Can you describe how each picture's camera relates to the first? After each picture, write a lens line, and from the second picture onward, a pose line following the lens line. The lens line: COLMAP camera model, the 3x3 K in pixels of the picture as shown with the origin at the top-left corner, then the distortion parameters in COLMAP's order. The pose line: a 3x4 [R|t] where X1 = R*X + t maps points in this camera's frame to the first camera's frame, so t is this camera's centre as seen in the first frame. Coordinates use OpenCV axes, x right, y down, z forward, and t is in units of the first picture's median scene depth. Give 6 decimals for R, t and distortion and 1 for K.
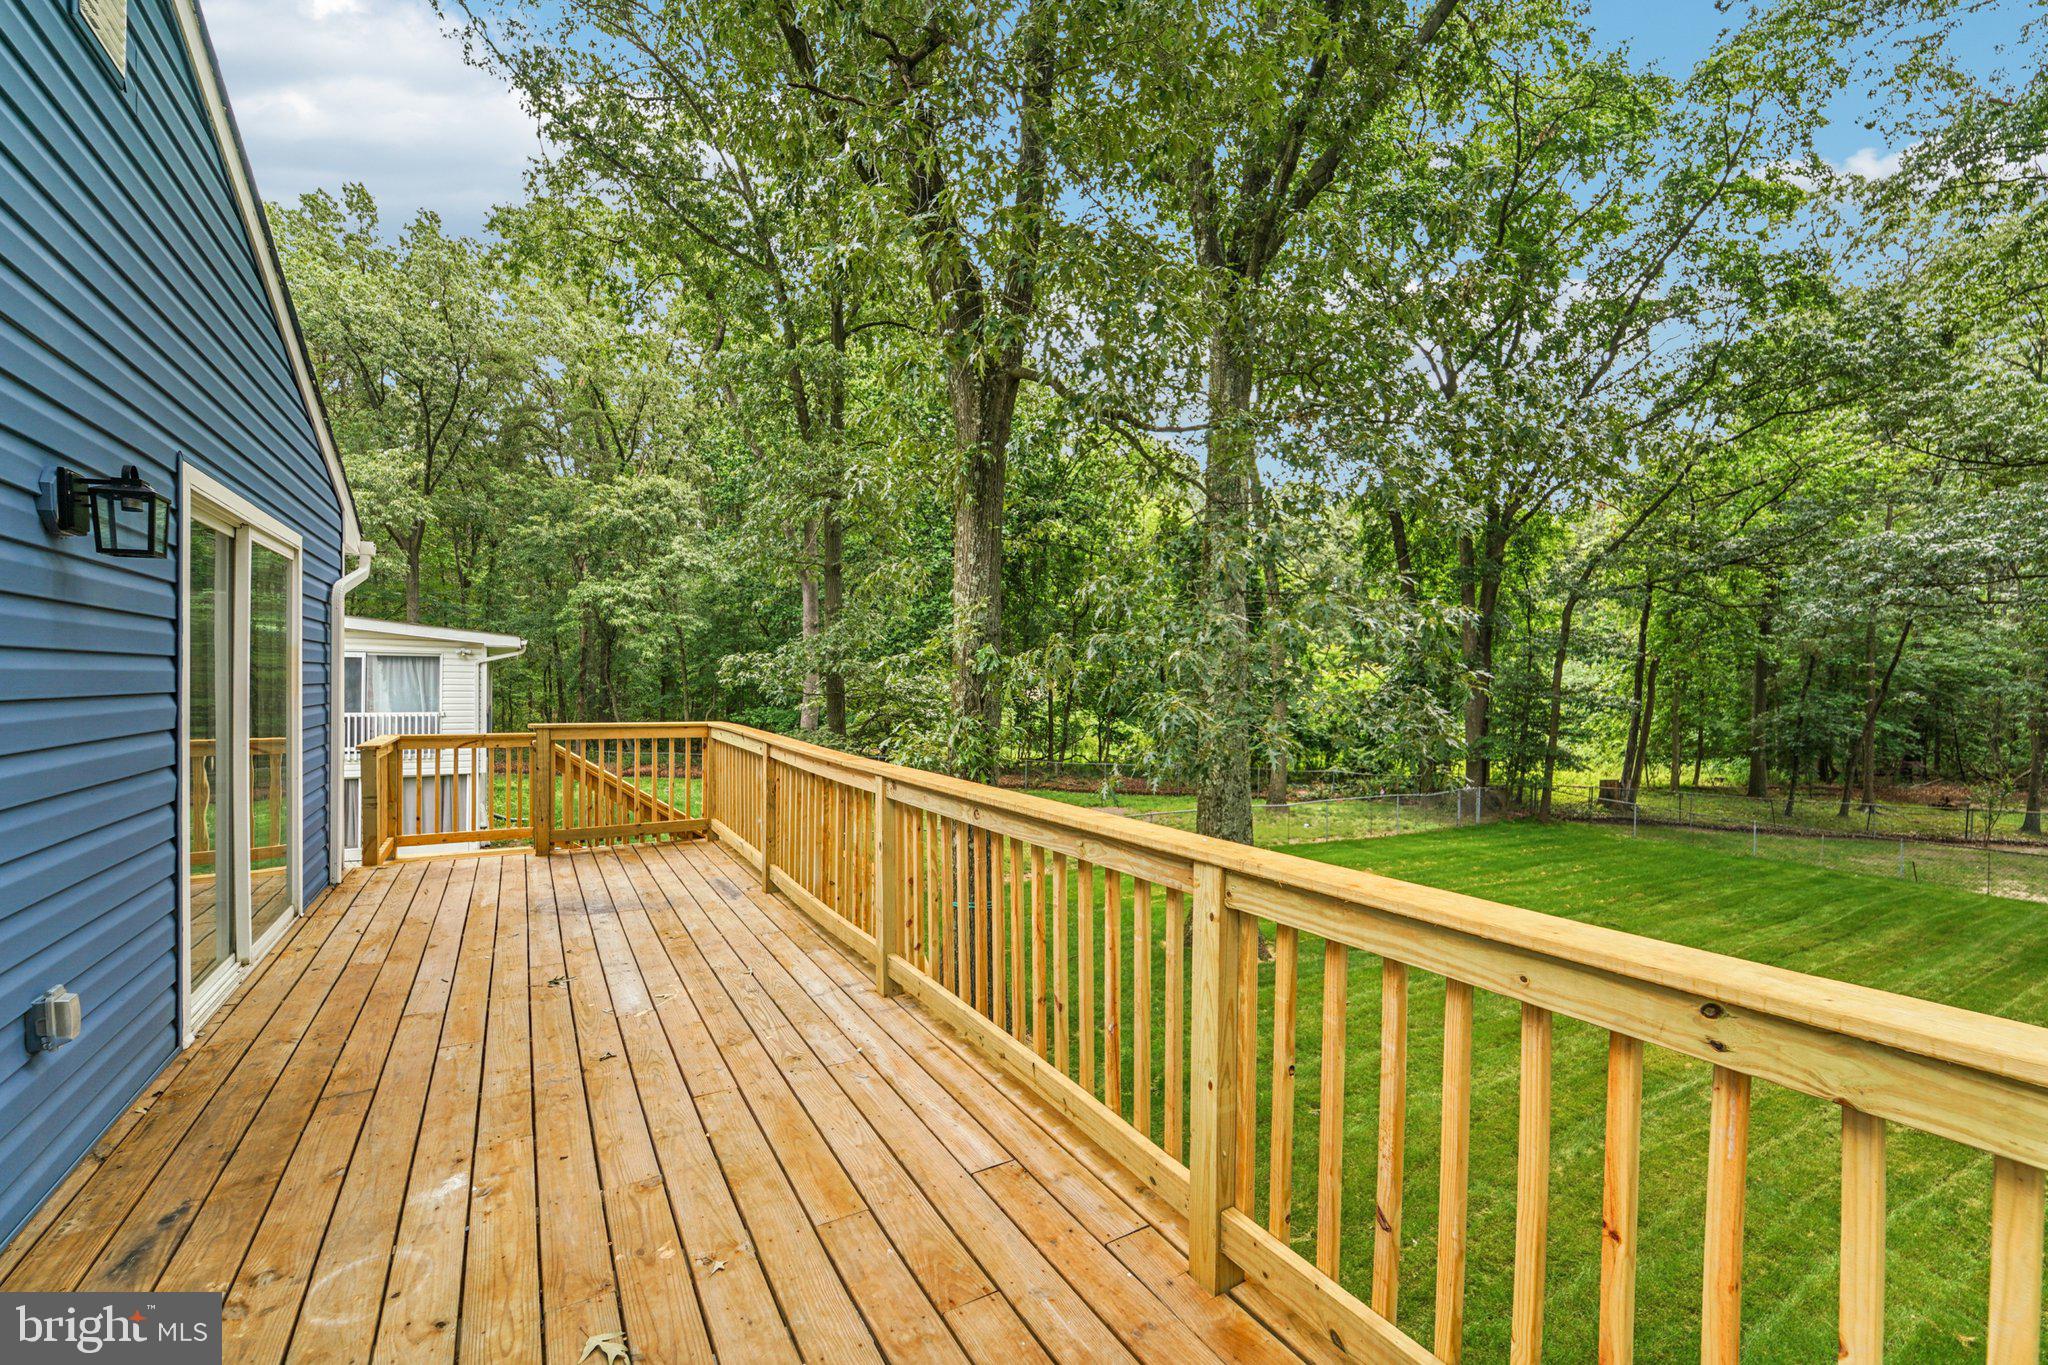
lens RADIAL K [[812.9, 0, 1024.0], [0, 812.9, 682.5], [0, 0, 1]] dist [0.000087, -0.000182]
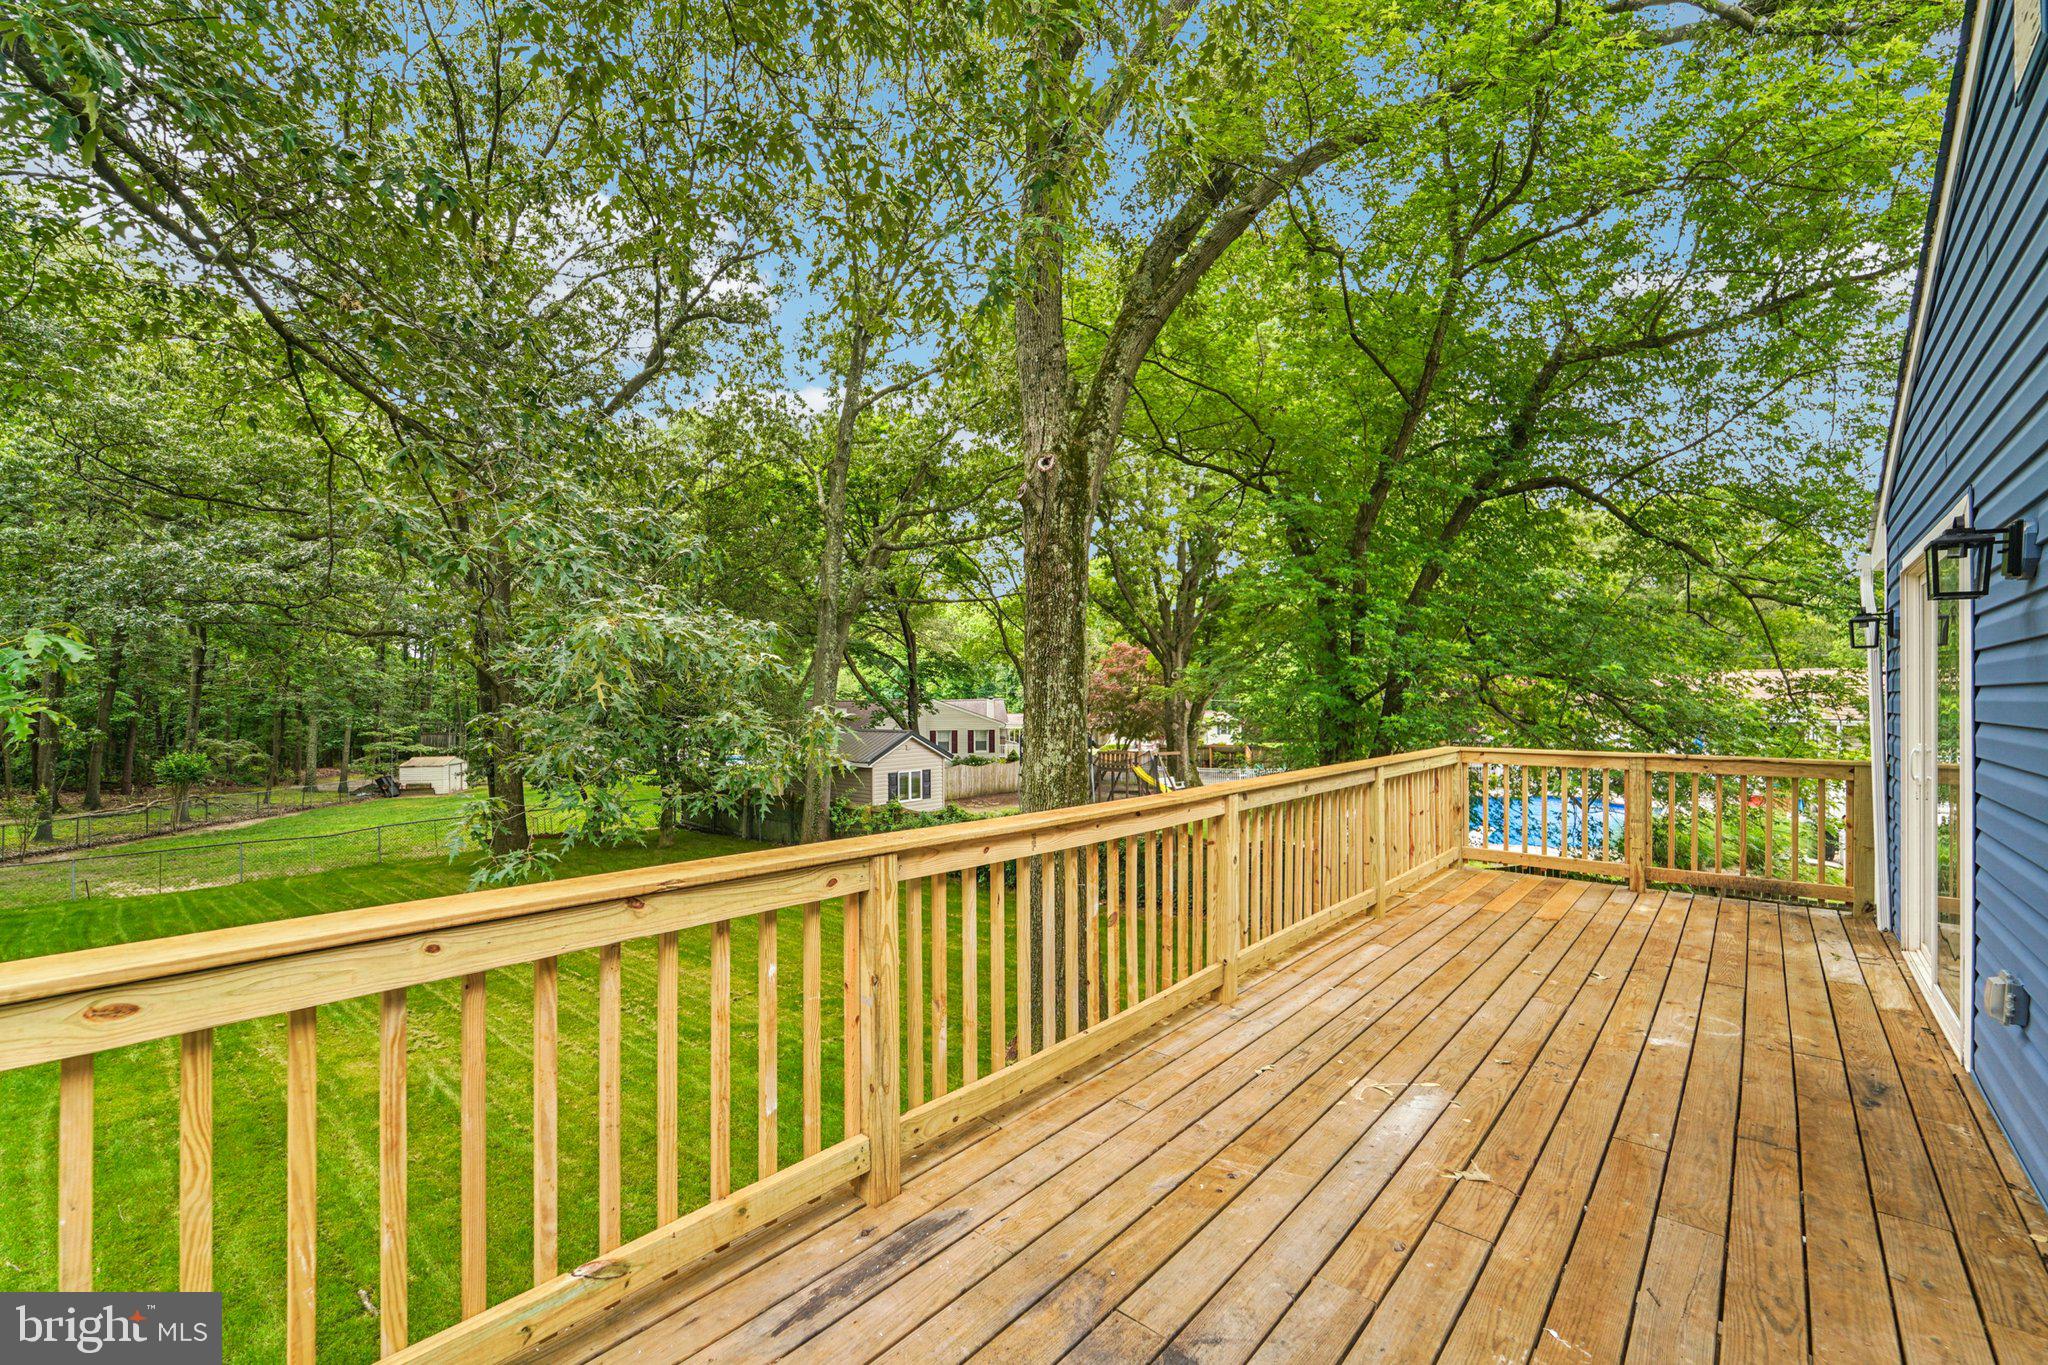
lens RADIAL K [[812.9, 0, 1024.0], [0, 812.9, 682.5], [0, 0, 1]] dist [0.000087, -0.000182]
pose [[-0.270075, 0.003266, 0.962834, -1.335763], [-0.000480, 0.999994, -0.003526, -0.030561], [-0.962839, -0.001414, -0.270072, 1.846806]]
